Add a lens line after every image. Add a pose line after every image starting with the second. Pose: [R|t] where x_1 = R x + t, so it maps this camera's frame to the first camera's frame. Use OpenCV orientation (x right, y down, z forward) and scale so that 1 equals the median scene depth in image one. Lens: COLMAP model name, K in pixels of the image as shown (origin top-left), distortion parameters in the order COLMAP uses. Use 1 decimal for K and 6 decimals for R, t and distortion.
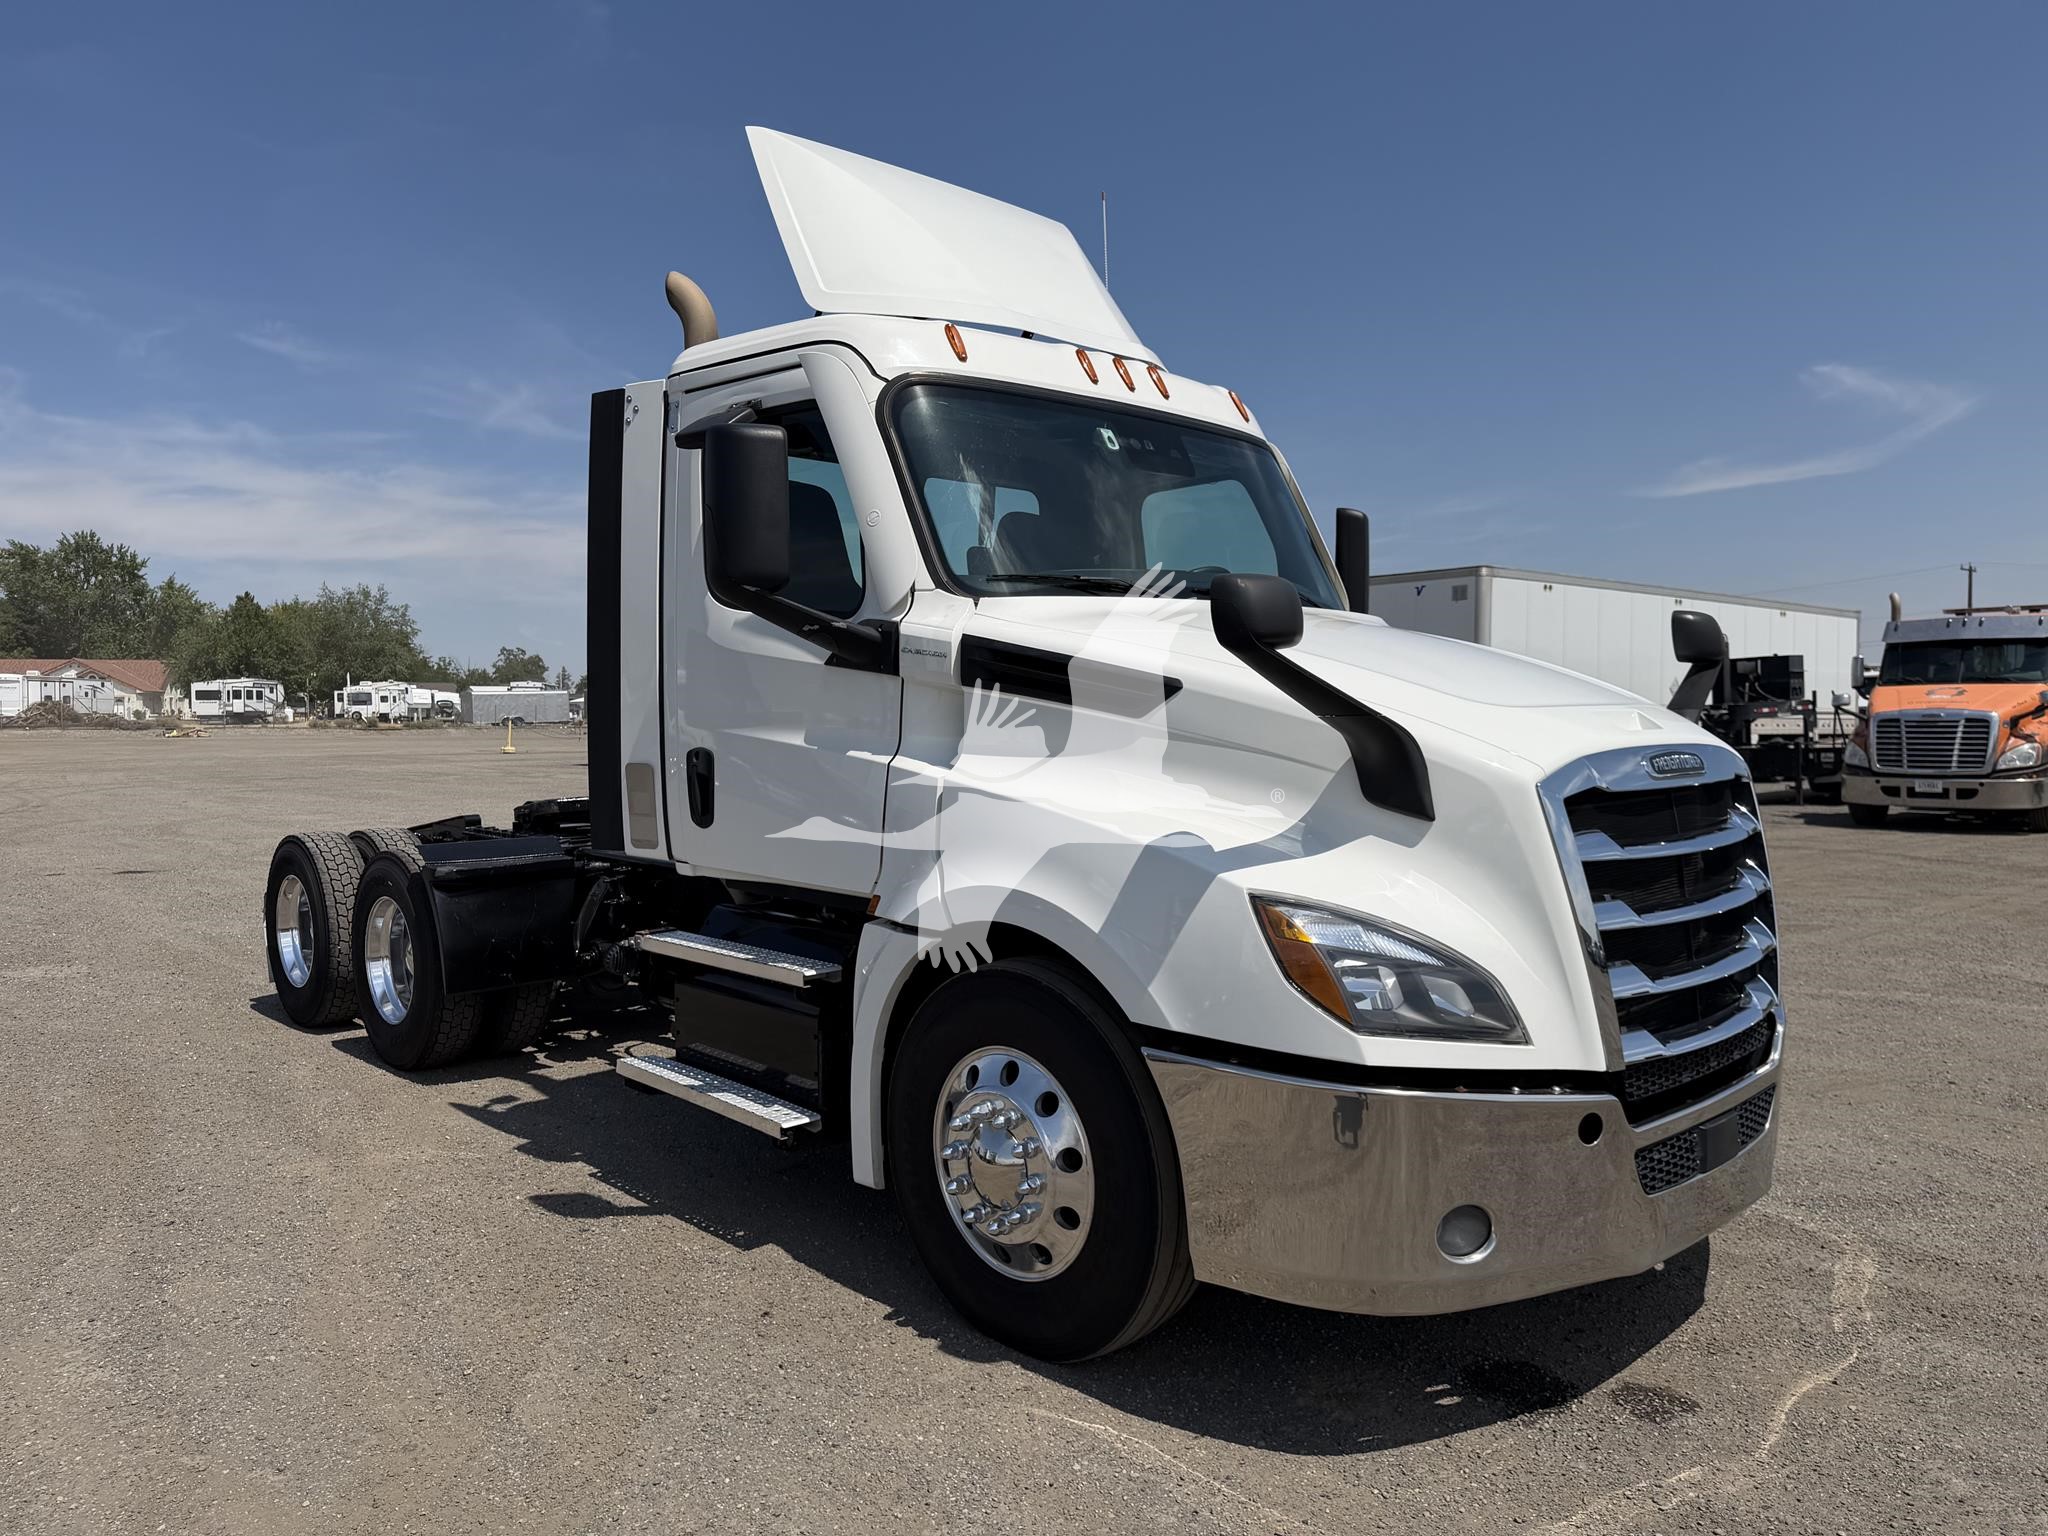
lens RADIAL K [[1468.4, 0, 1017.9], [0, 1468.4, 765.4], [0, 0, 1]] dist [0.045098, -0.052942]
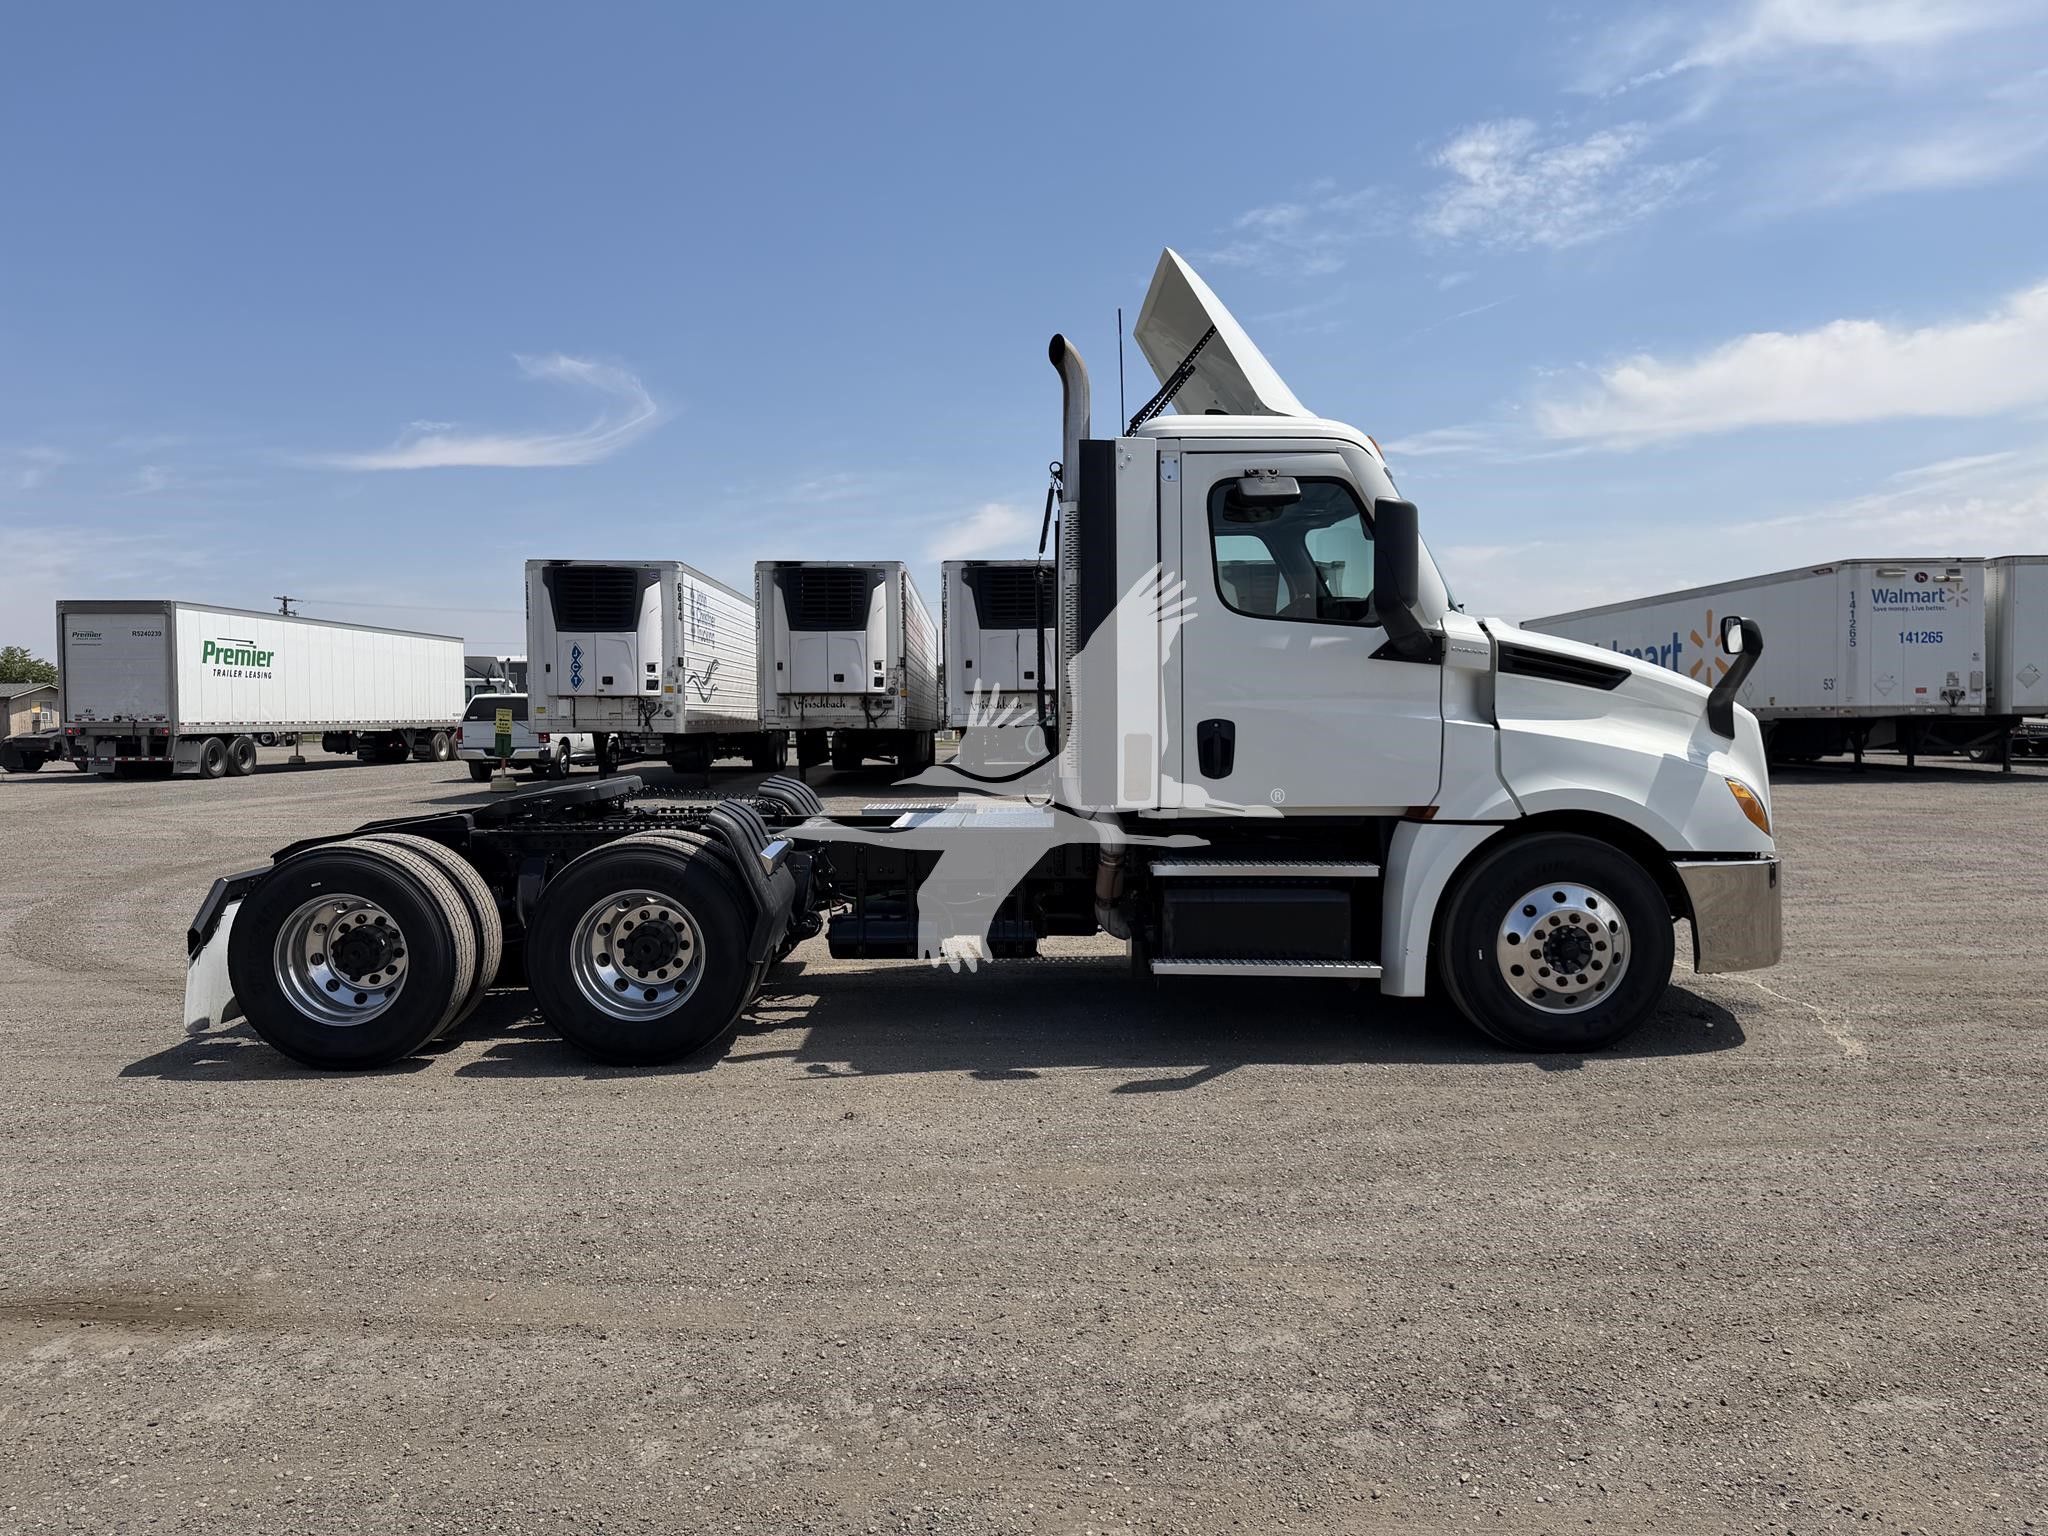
lens RADIAL K [[1468.4, 0, 1031.3], [0, 1468.4, 750.8], [0, 0, 1]] dist [0.045098, -0.052942]
pose [[0.685470, -0.029998, 0.727482, -1.550812], [0.036201, 0.999319, 0.007096, 0.002717], [-0.727200, 0.021471, 0.686090, 0.240924]]
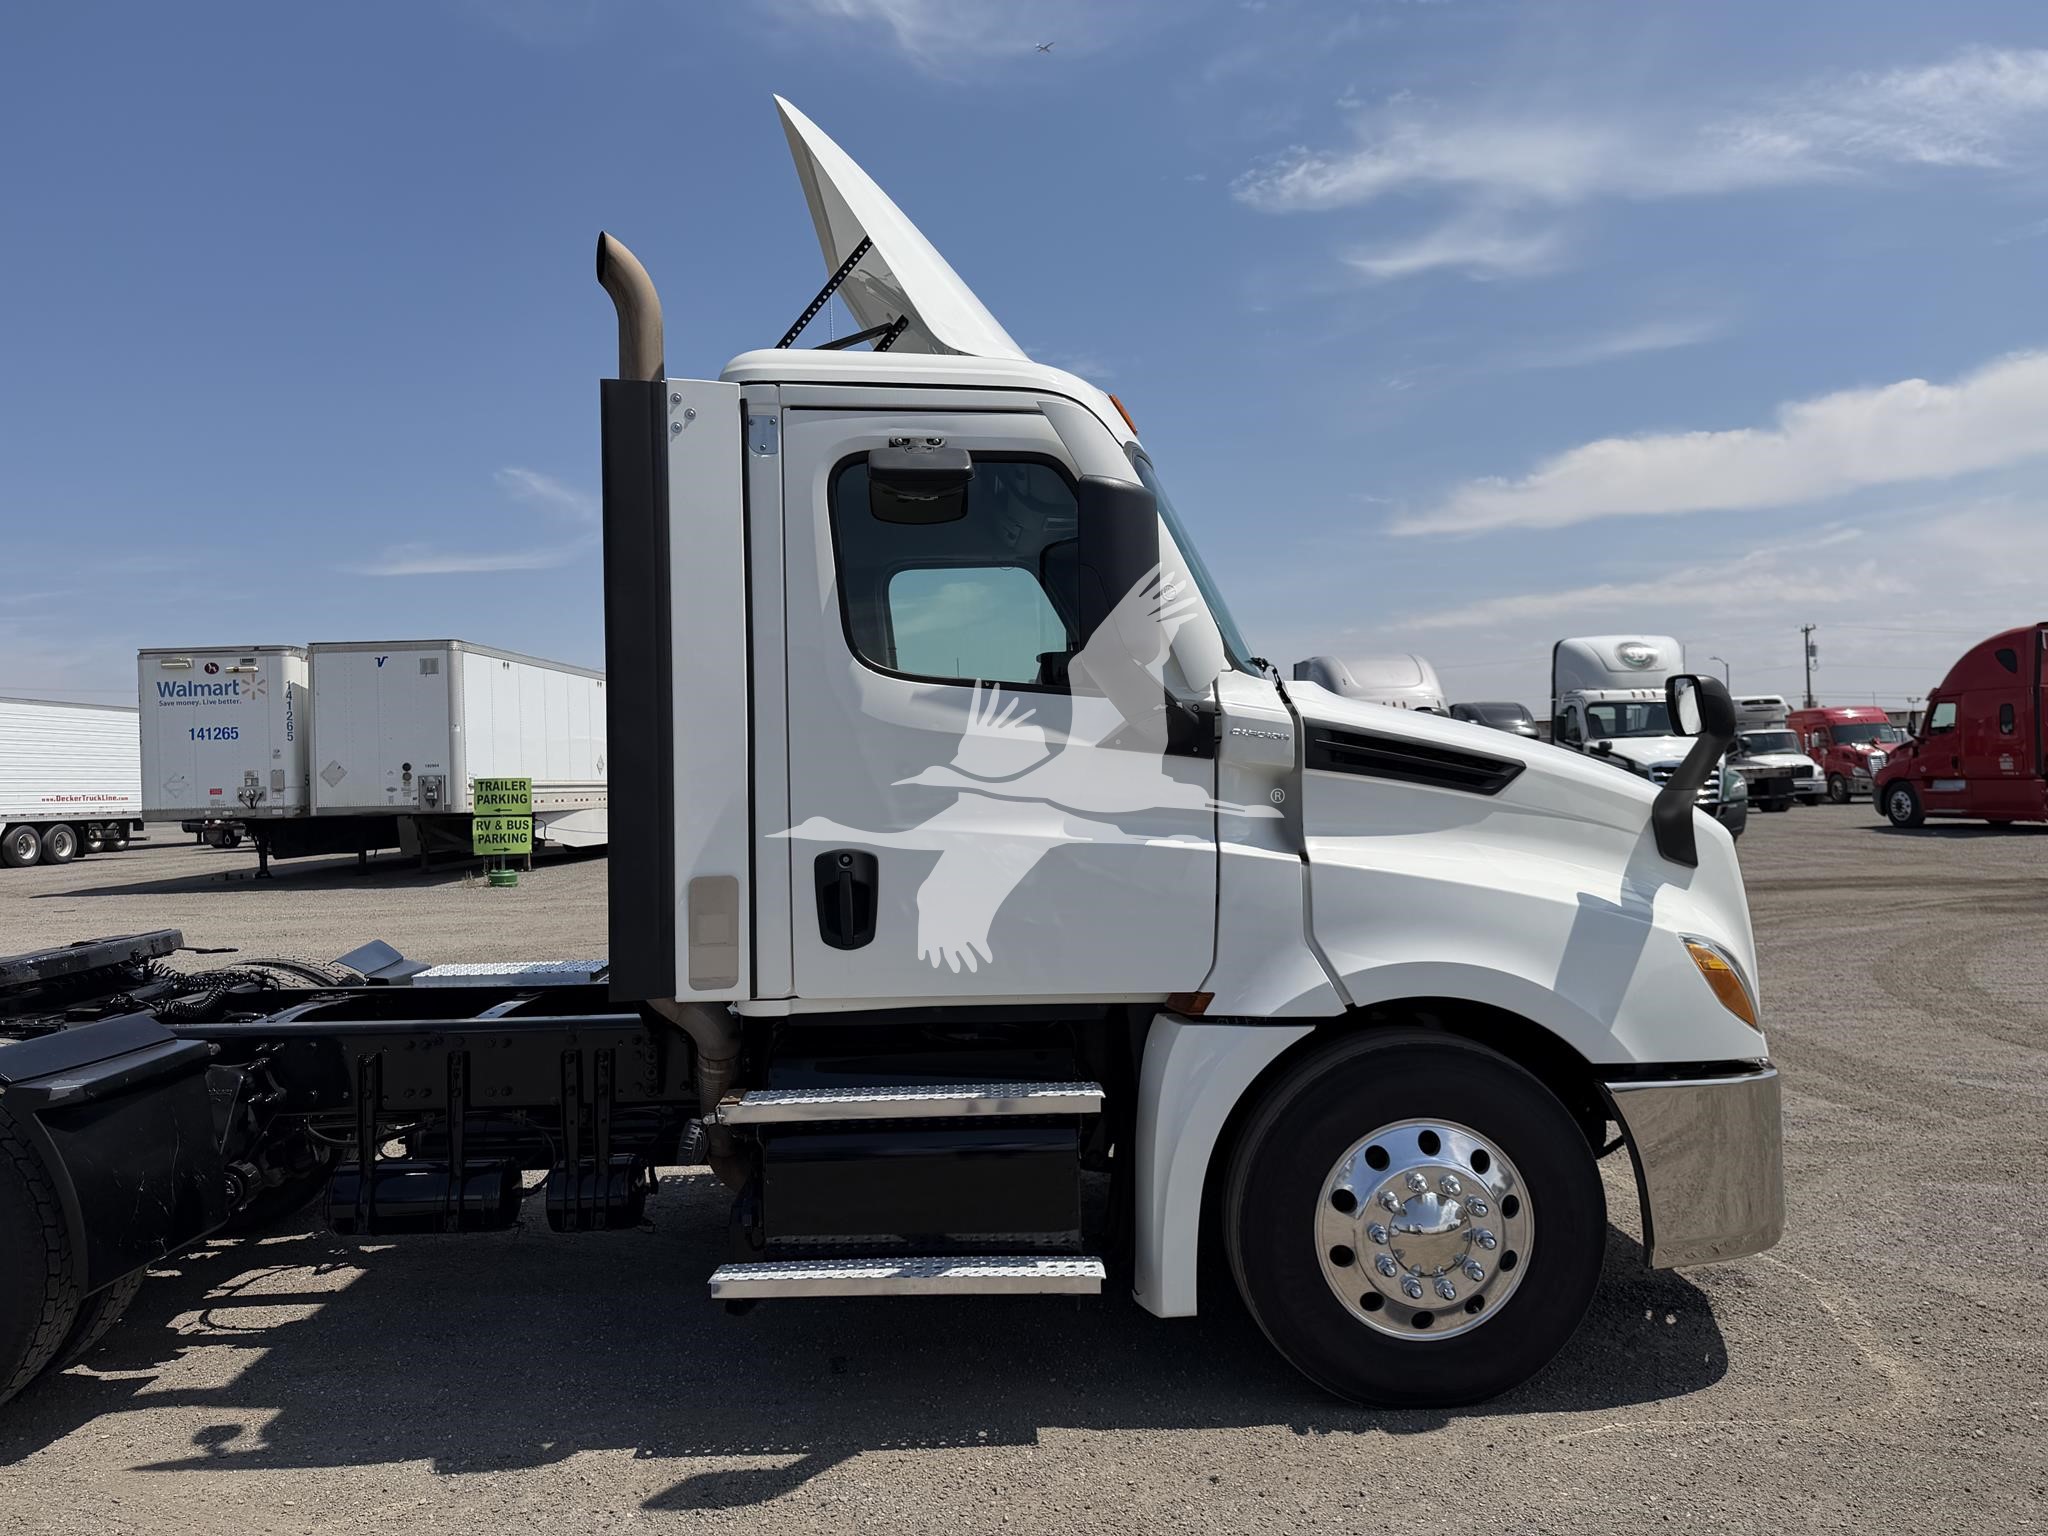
lens RADIAL K [[1468.4, 0, 1038.1], [0, 1468.4, 766.0], [0, 0, 1]] dist [0.045098, -0.052942]
pose [[0.665758, -0.010817, 0.746089, -0.880070], [0.049361, 0.998343, -0.029572, -0.034564], [-0.744533, 0.056515, 0.665189, 0.455146]]
